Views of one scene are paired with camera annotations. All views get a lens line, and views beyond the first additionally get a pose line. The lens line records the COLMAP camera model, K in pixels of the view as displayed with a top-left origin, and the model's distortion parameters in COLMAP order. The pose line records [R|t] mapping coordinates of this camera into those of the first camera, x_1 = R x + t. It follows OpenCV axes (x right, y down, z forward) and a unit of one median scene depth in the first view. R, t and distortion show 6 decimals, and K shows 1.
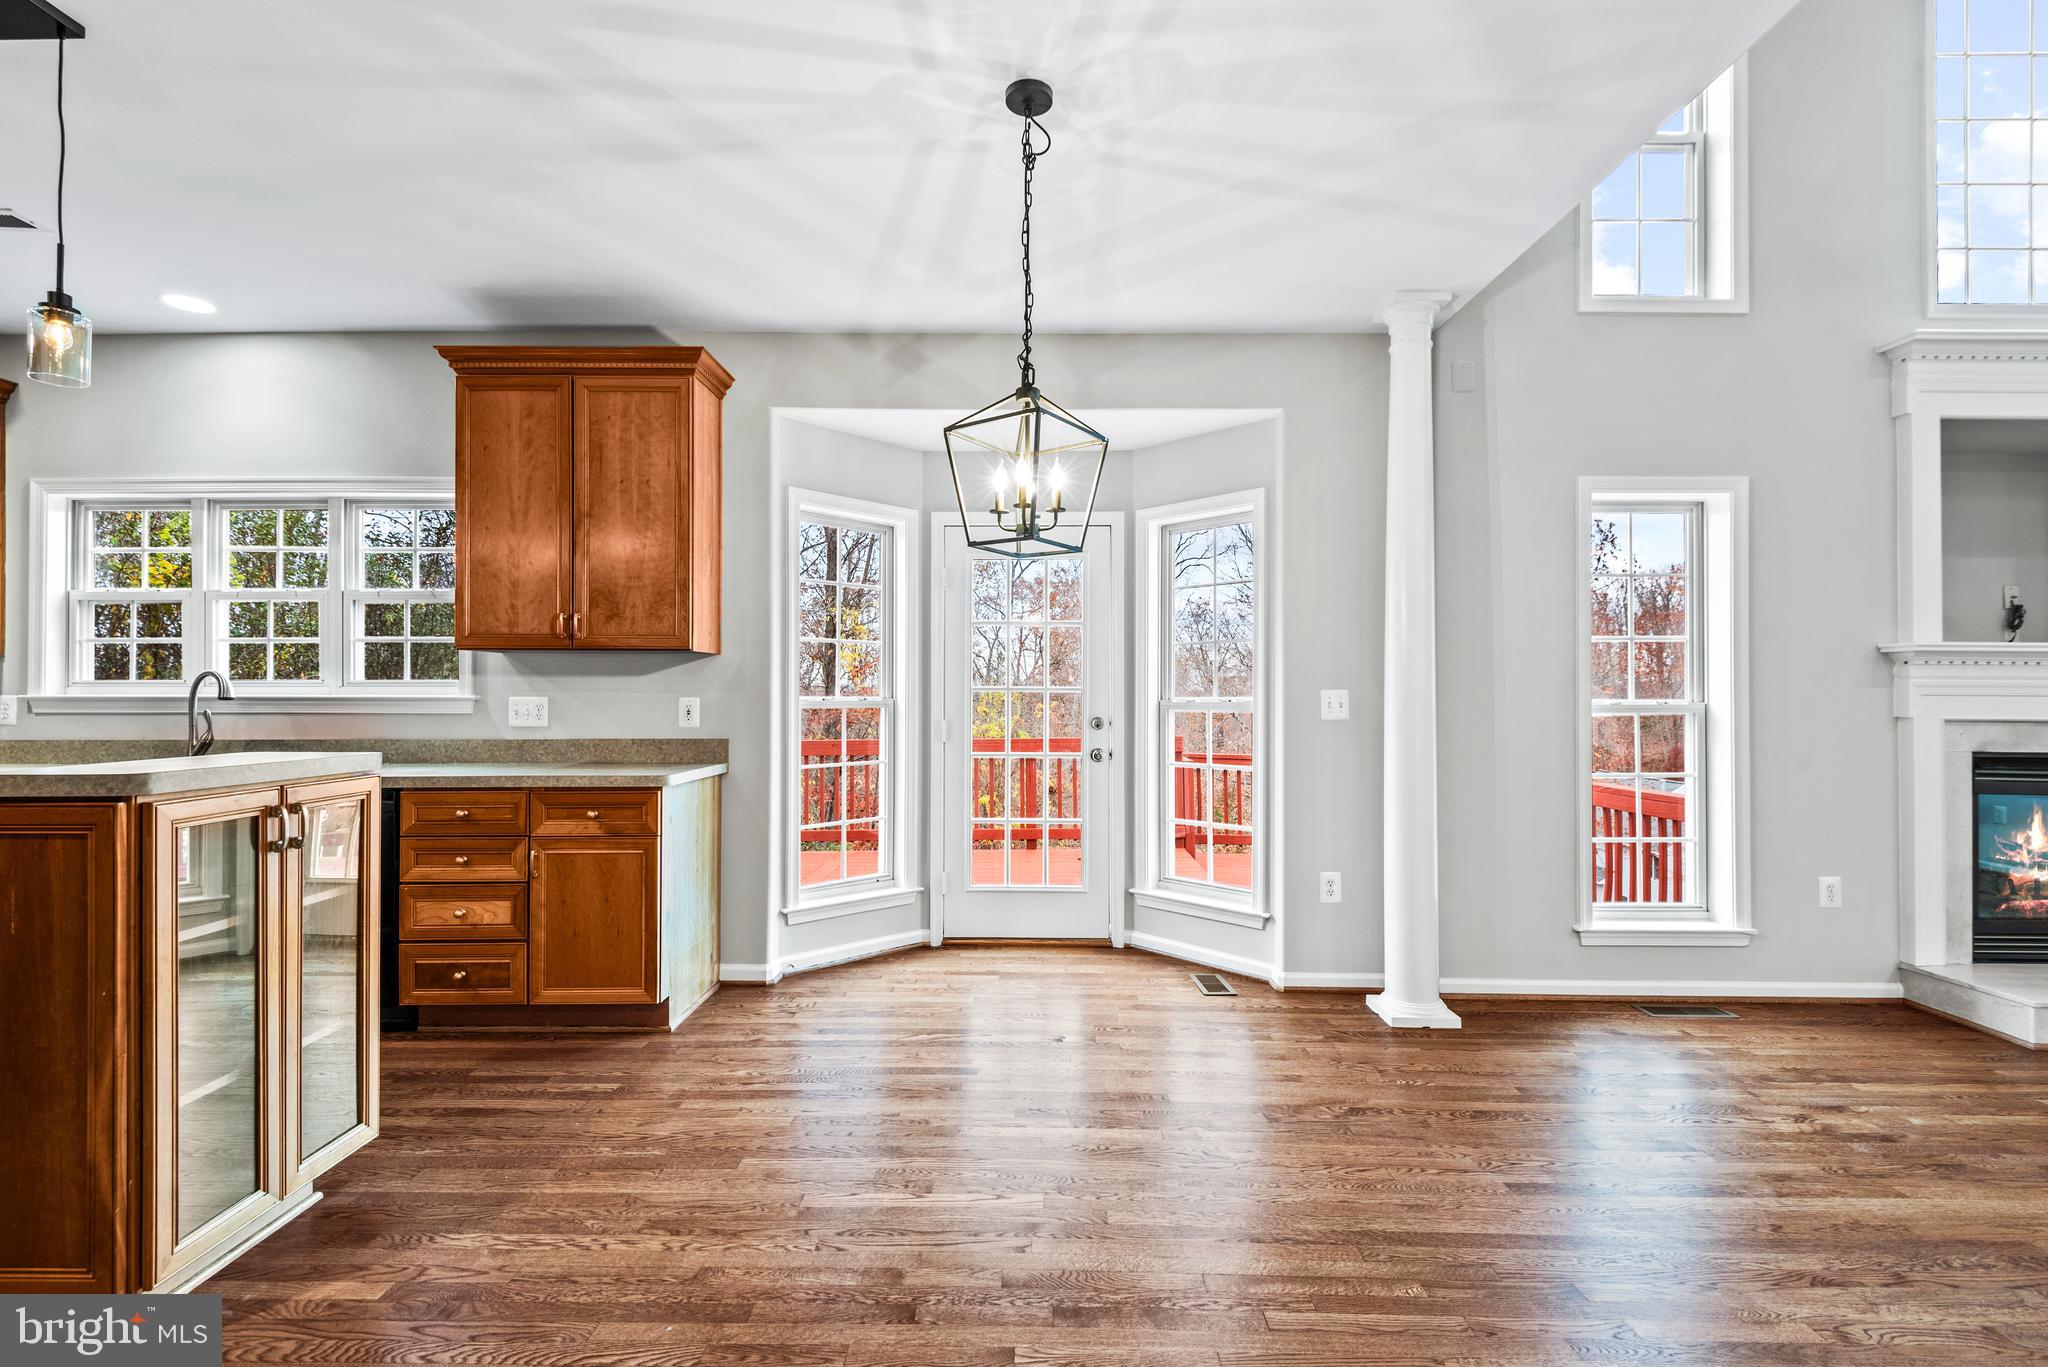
lens RADIAL K [[916.9, 0, 1016.1], [0, 916.9, 685.2], [0, 0, 1]] dist [0.018927, -0.010840]
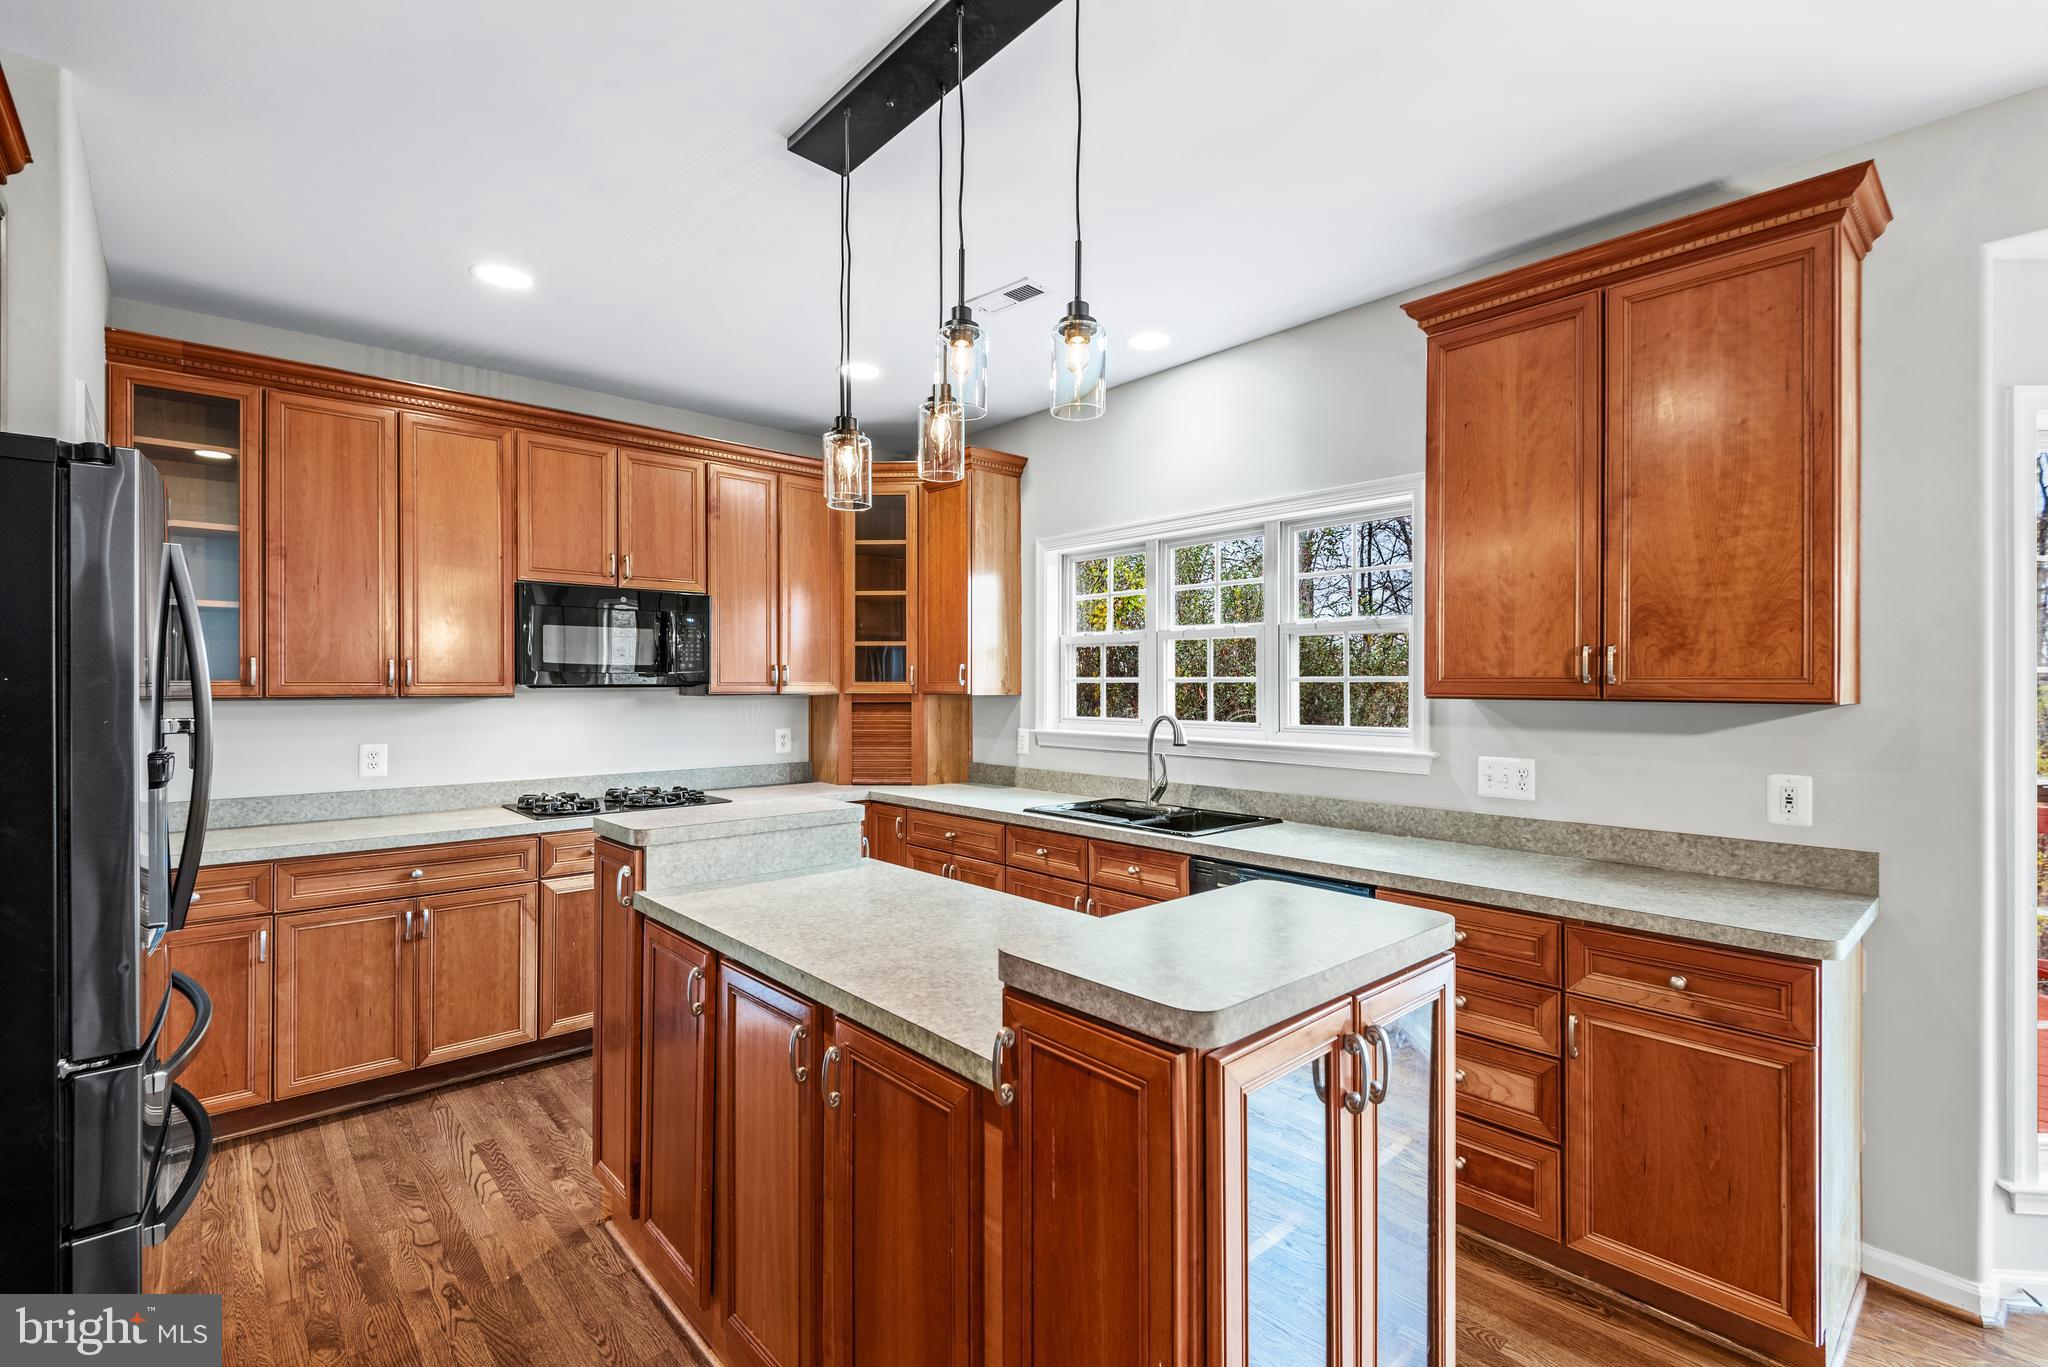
lens RADIAL K [[916.9, 0, 1020.1], [0, 916.9, 687.0], [0, 0, 1]] dist [0.018927, -0.010840]
pose [[0.679120, 0.001939, -0.734025, -0.276045], [0.002649, 0.999984, 0.005093, -0.052589], [0.734022, -0.005403, 0.679104, 0.238537]]
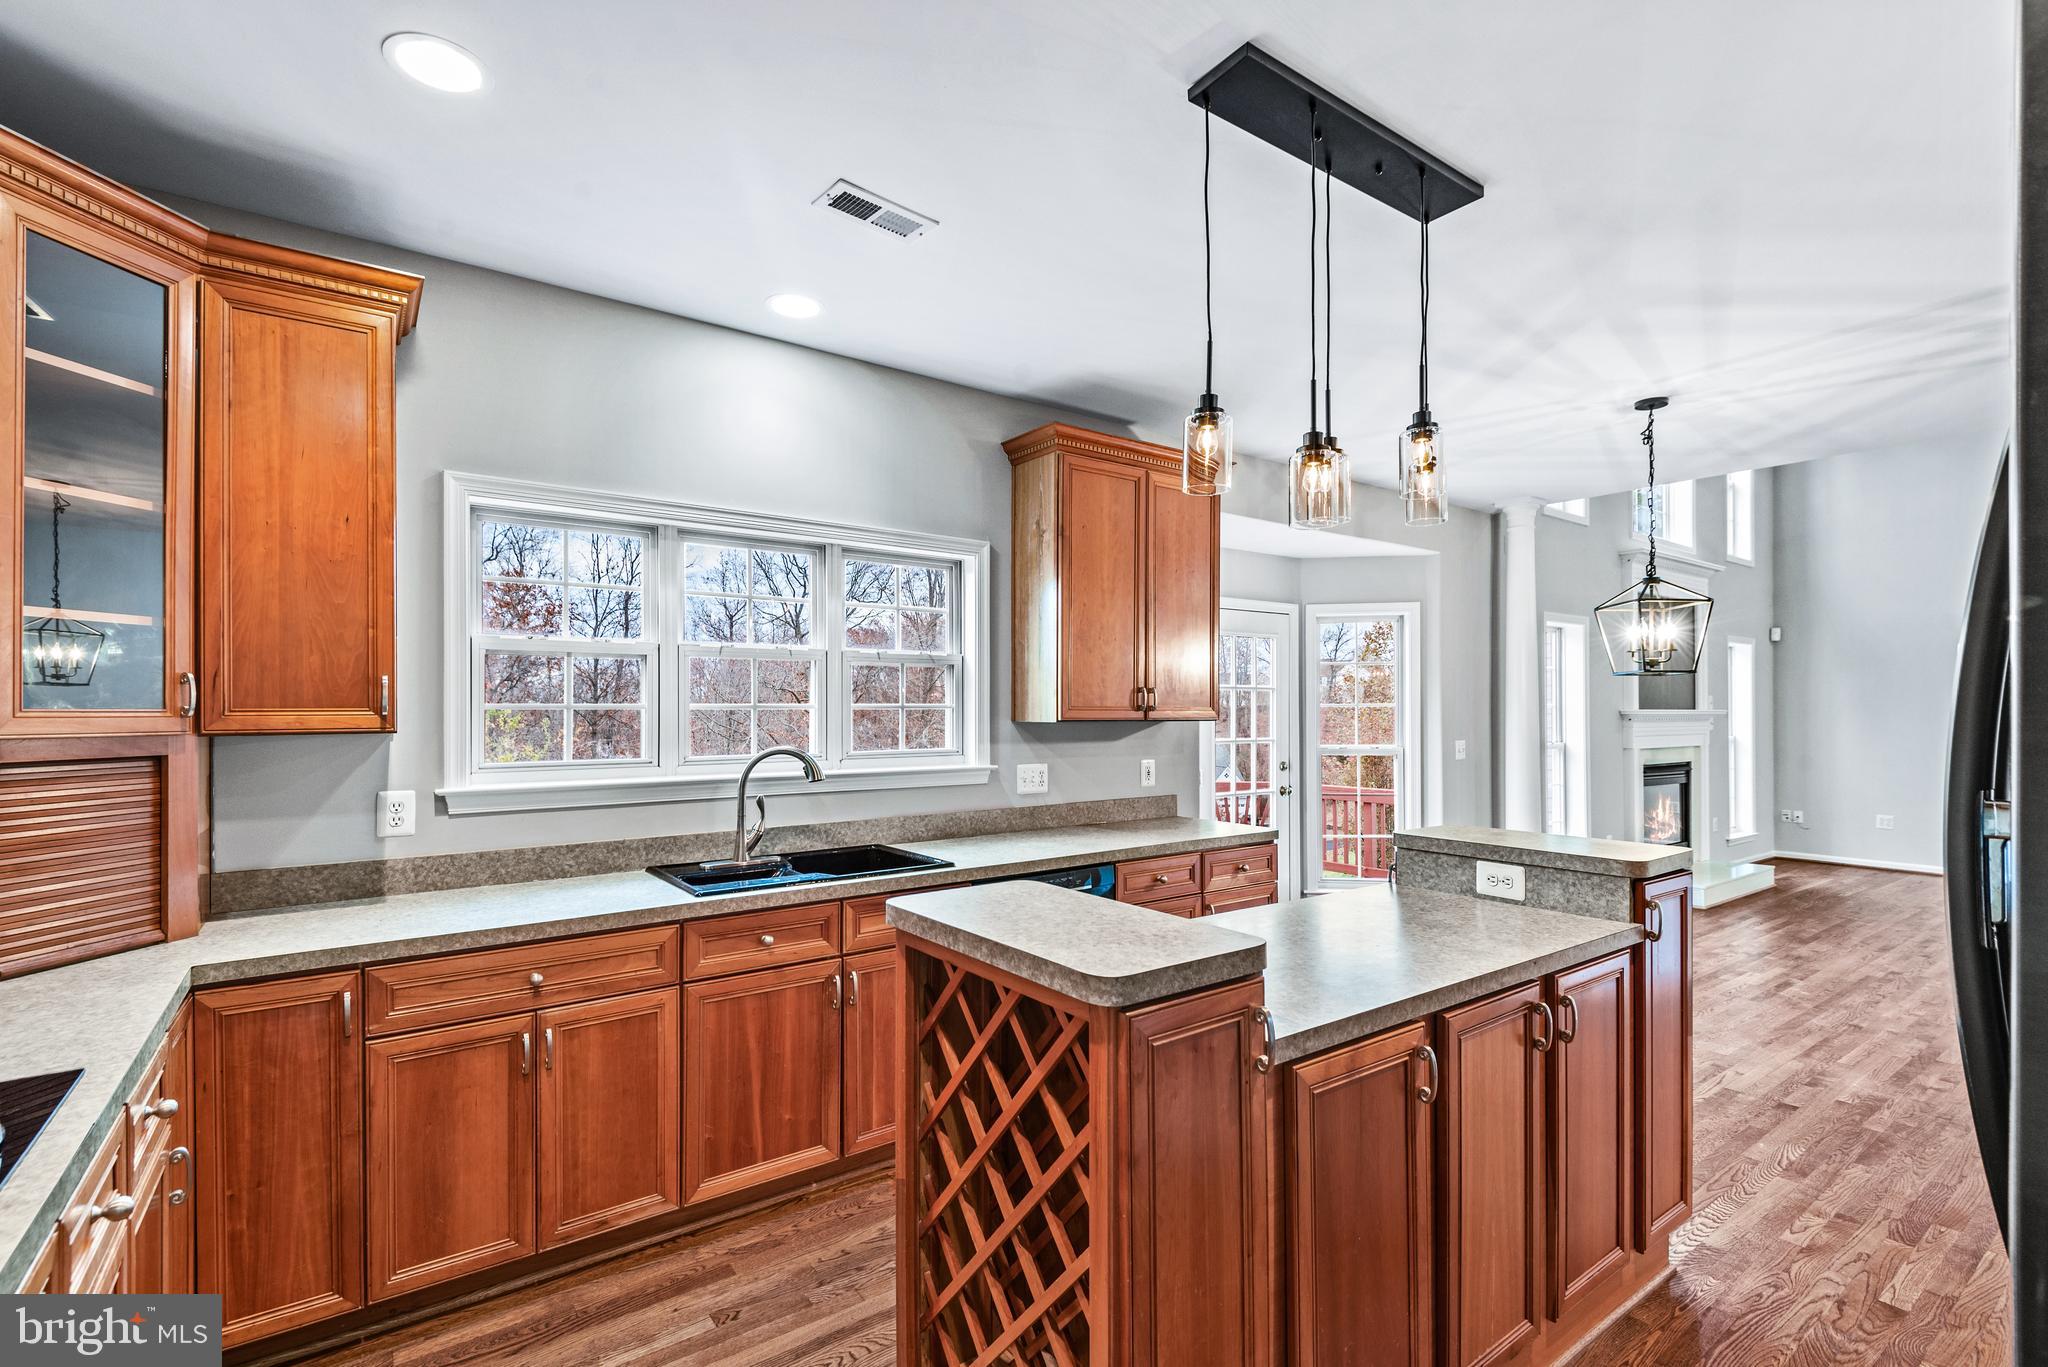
lens RADIAL K [[916.9, 0, 1027.3], [0, 916.9, 710.1], [0, 0, 1]] dist [0.018927, -0.010840]
pose [[0.803916, -0.003471, 0.594732, -1.230195], [0.000122, 0.999984, 0.005672, -0.057267], [-0.594743, -0.004488, 0.803904, 0.209109]]
